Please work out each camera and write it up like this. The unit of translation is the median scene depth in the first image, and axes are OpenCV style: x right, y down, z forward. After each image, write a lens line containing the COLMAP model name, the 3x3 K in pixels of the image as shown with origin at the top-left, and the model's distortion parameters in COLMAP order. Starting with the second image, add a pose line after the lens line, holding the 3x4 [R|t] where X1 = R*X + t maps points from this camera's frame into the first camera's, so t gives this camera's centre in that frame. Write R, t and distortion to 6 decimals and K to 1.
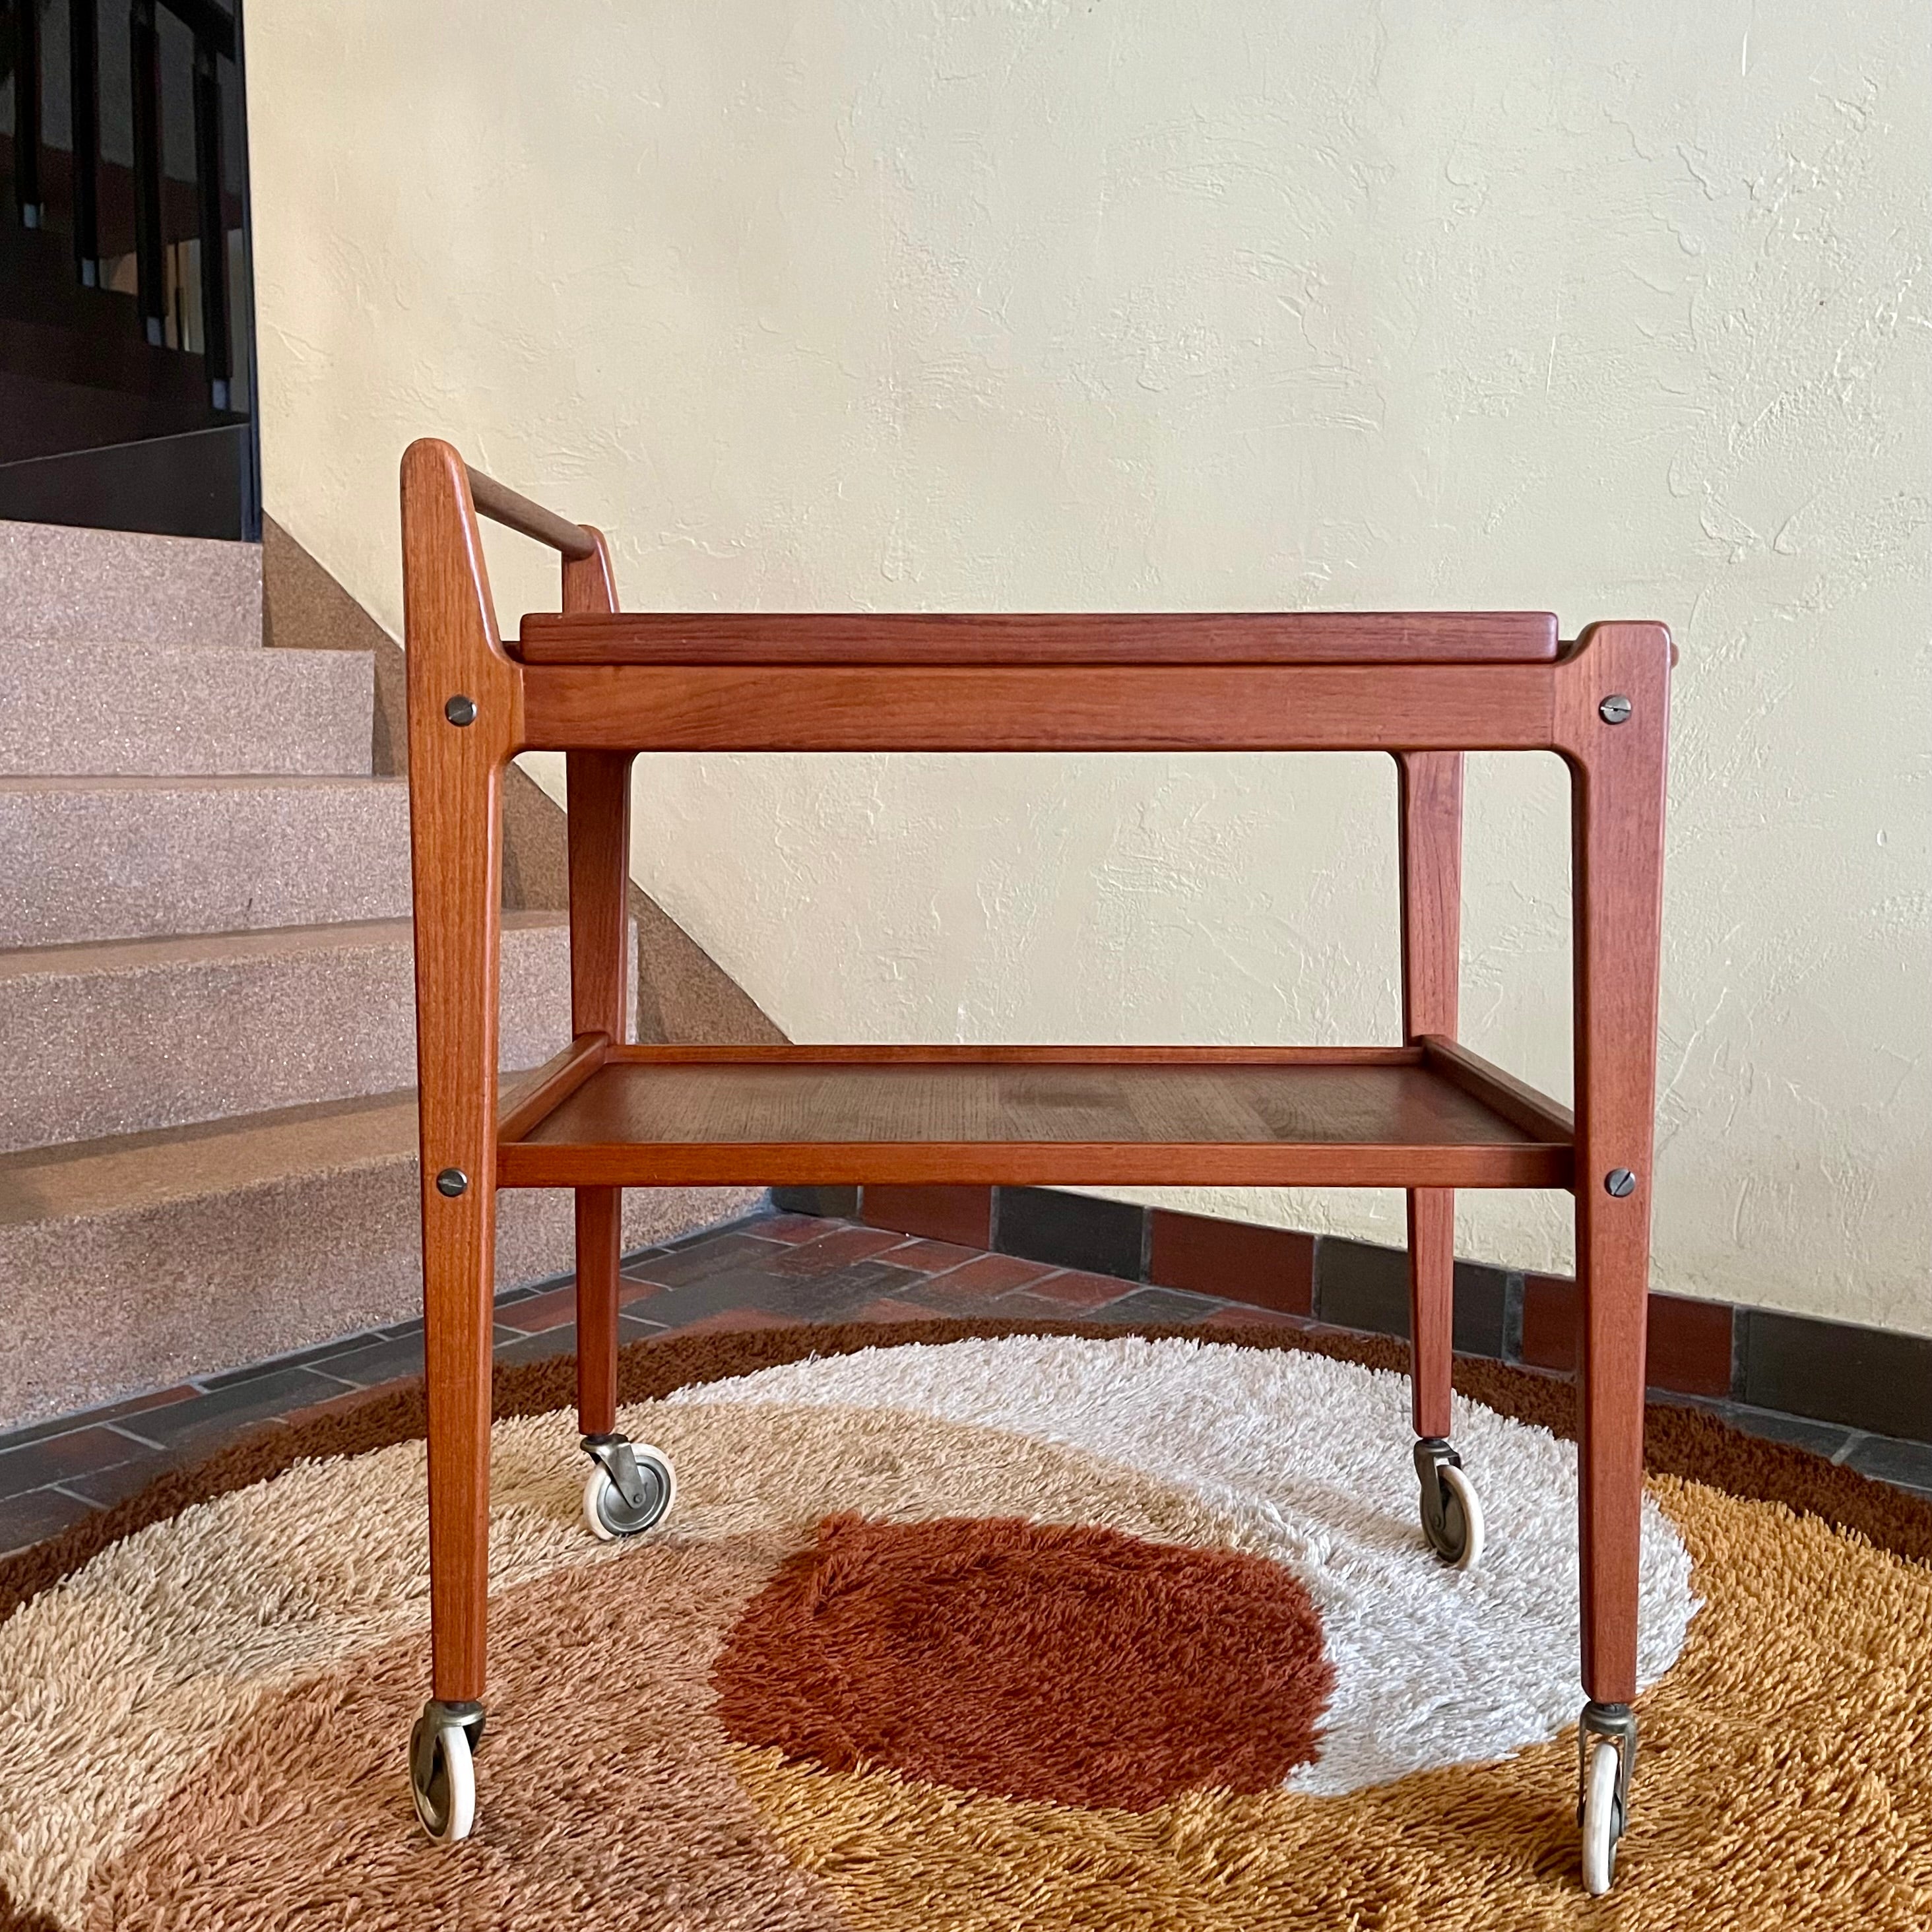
lens RADIAL K [[2013.3, 0, 961.8], [0, 2013.3, 954.9], [0, 0, 1]] dist [0.027105, 0.000000]
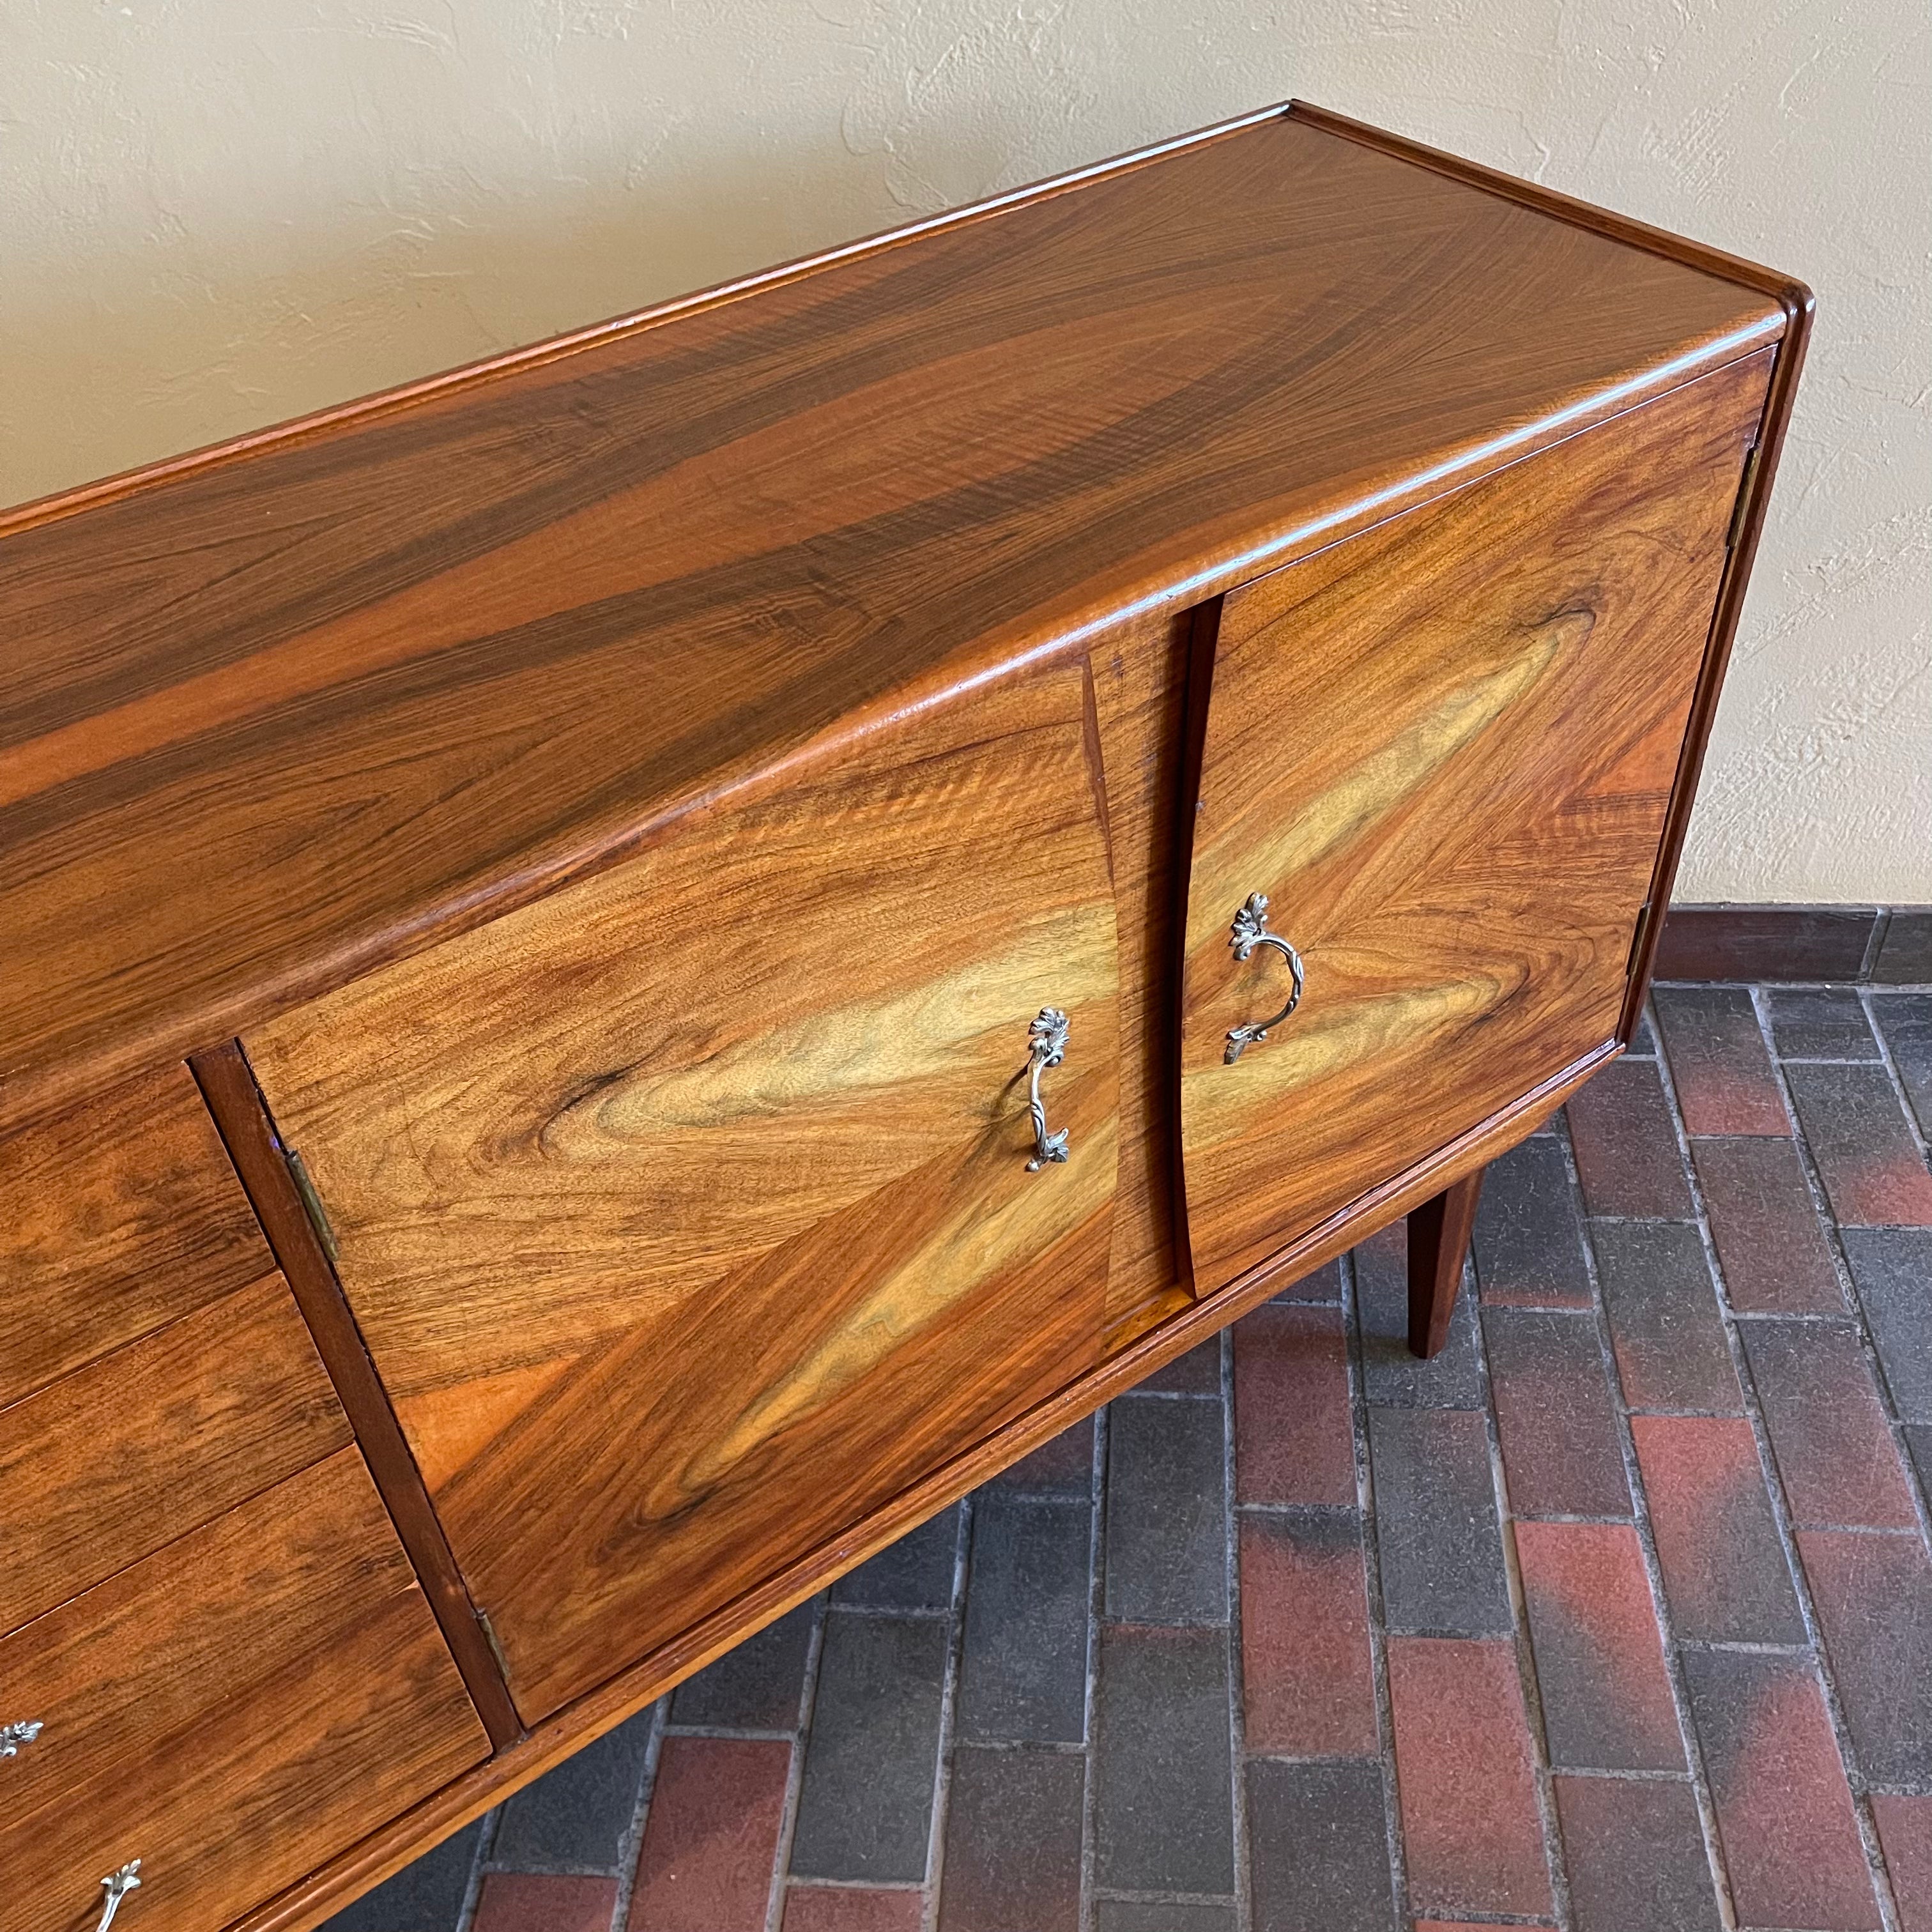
lens RADIAL K [[1946.3, 0, 1000.7], [0, 1946.3, 976.1], [0, 0, 1]] dist [0.021975, 0.000000]
pose [[0.834935, -0.395875, 0.382318, -0.039522], [0.105688, 0.797088, 0.594543, -0.406157], [-0.540106, -0.455998, 0.707356, 0.222874]]
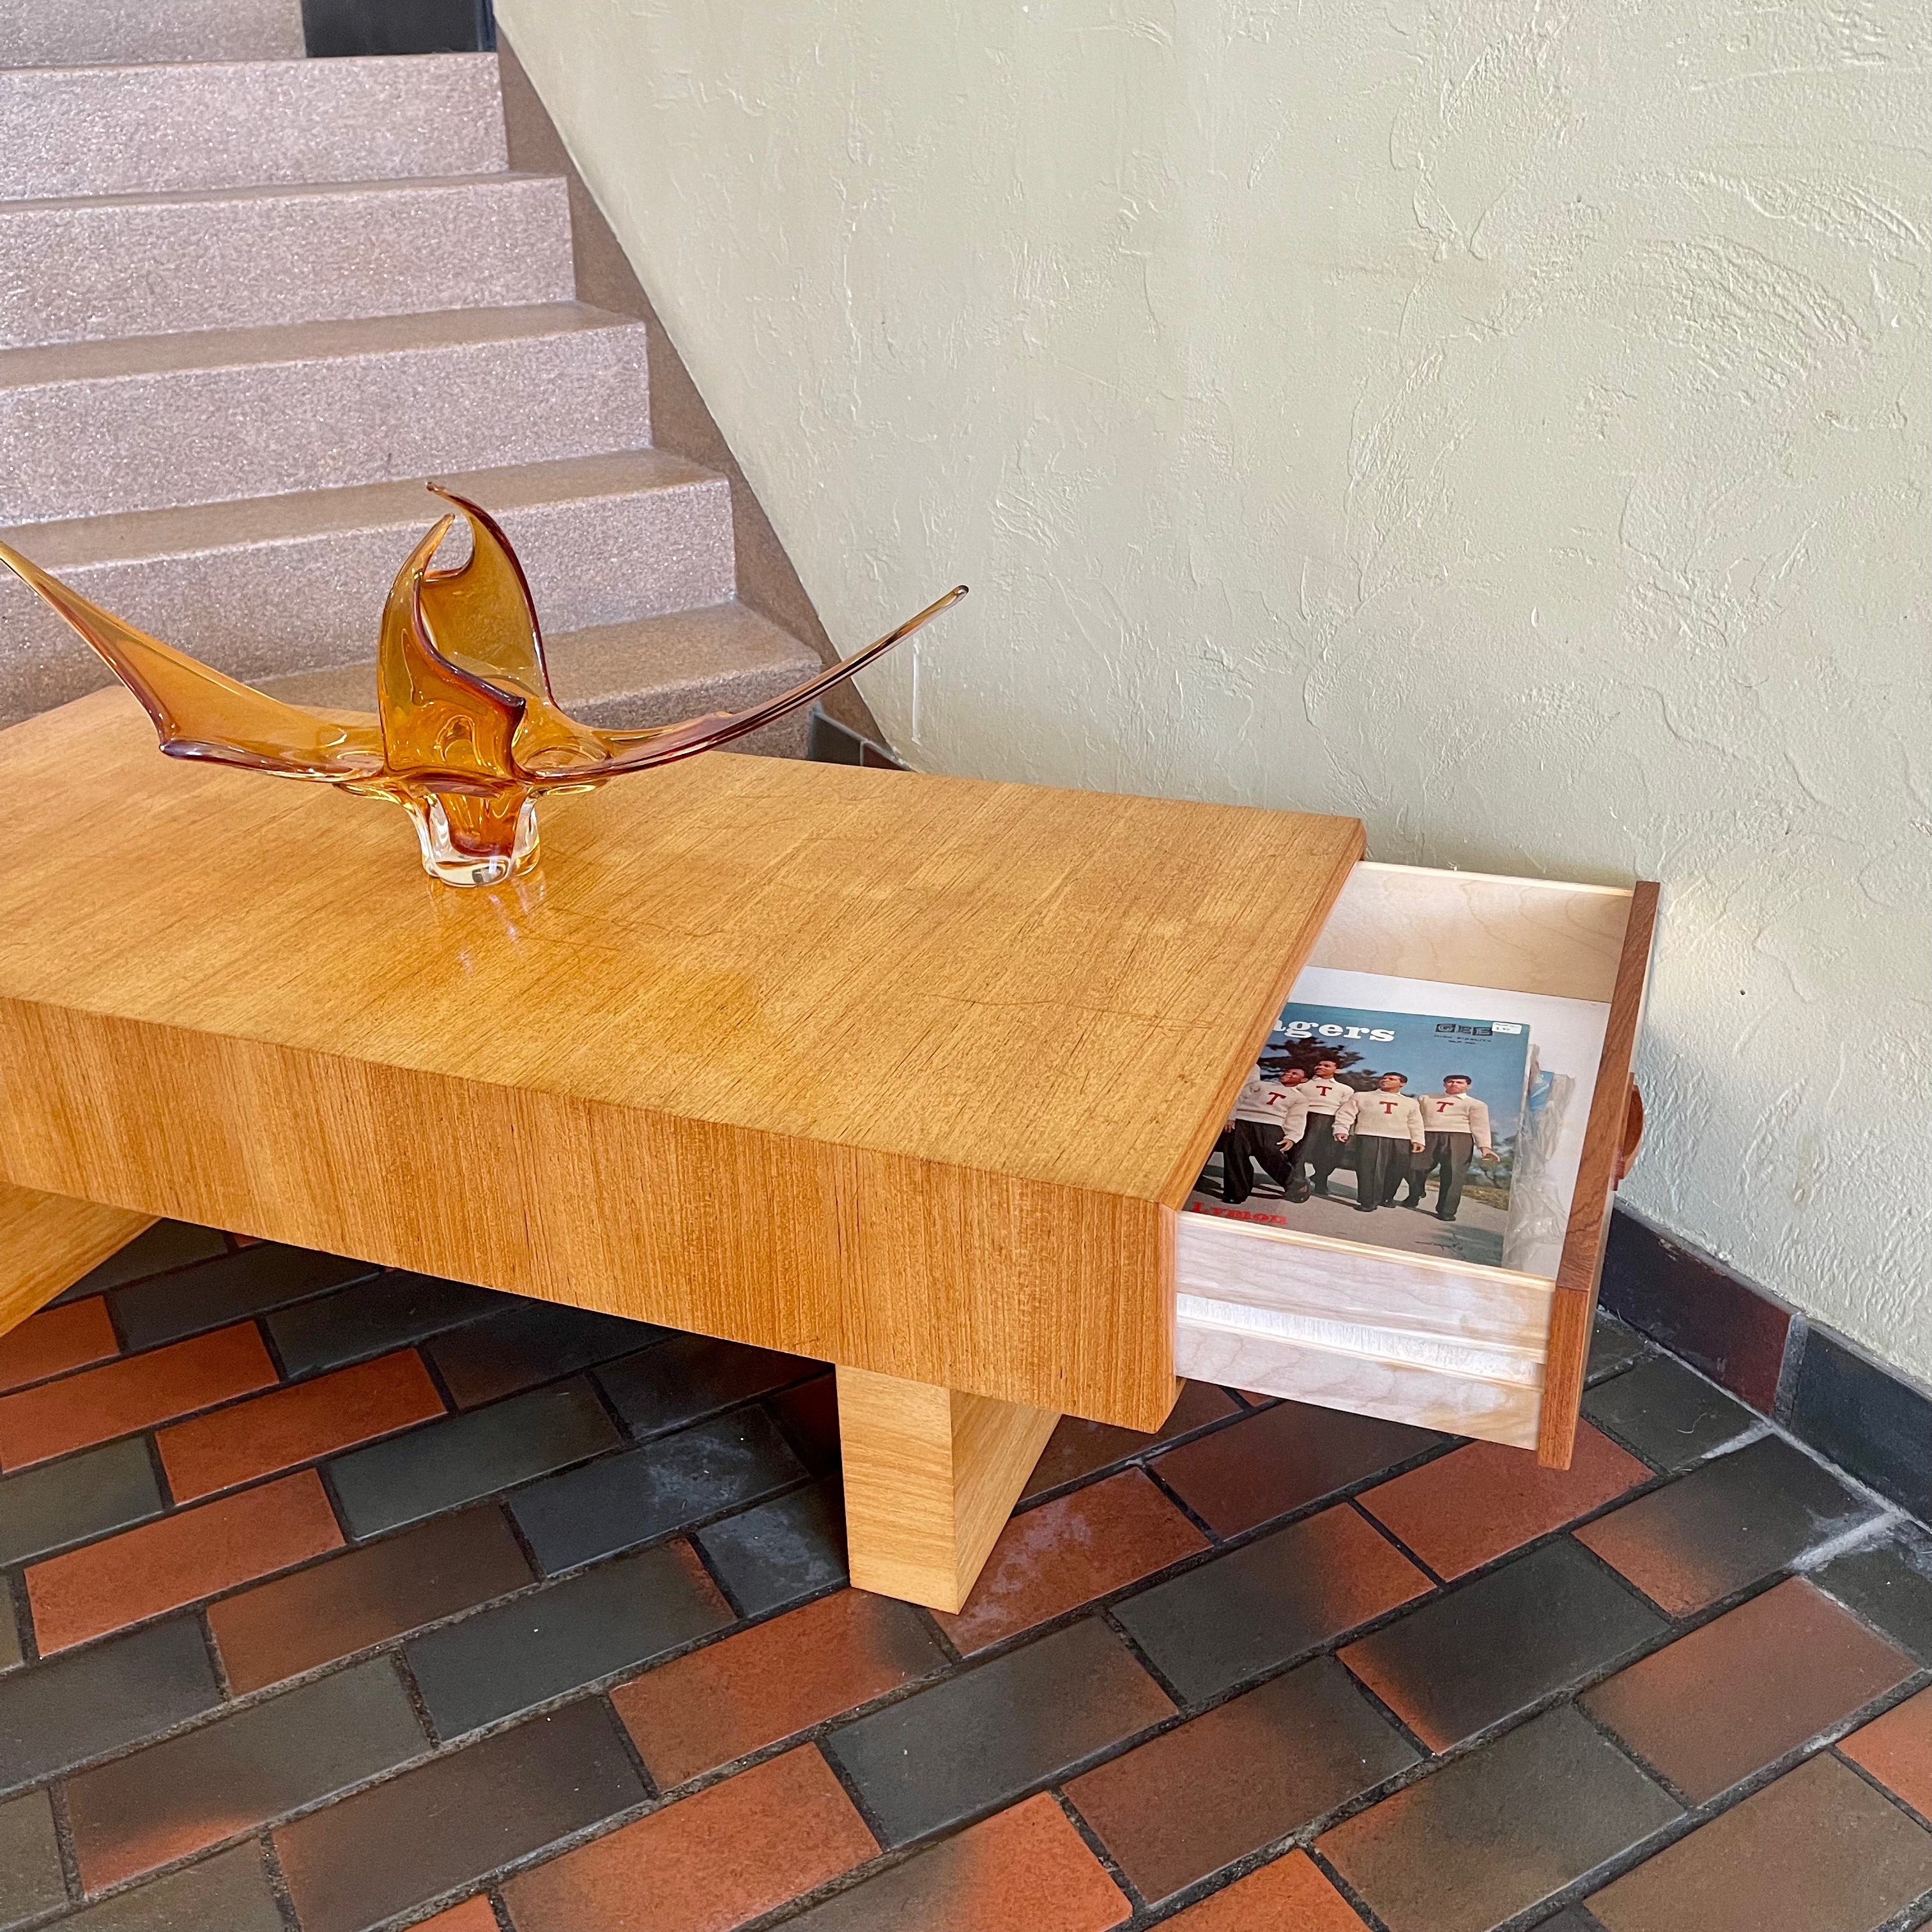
lens RADIAL K [[1946.3, 0, 978.1], [0, 1946.3, 970.2], [0, 0, 1]] dist [0.021975, 0.000000]
pose [[0.920363, 0.147377, -0.362232, 0.504830], [-0.013189, 0.937440, 0.347896, -0.183722], [0.390842, -0.315413, 0.864729, 0.123313]]
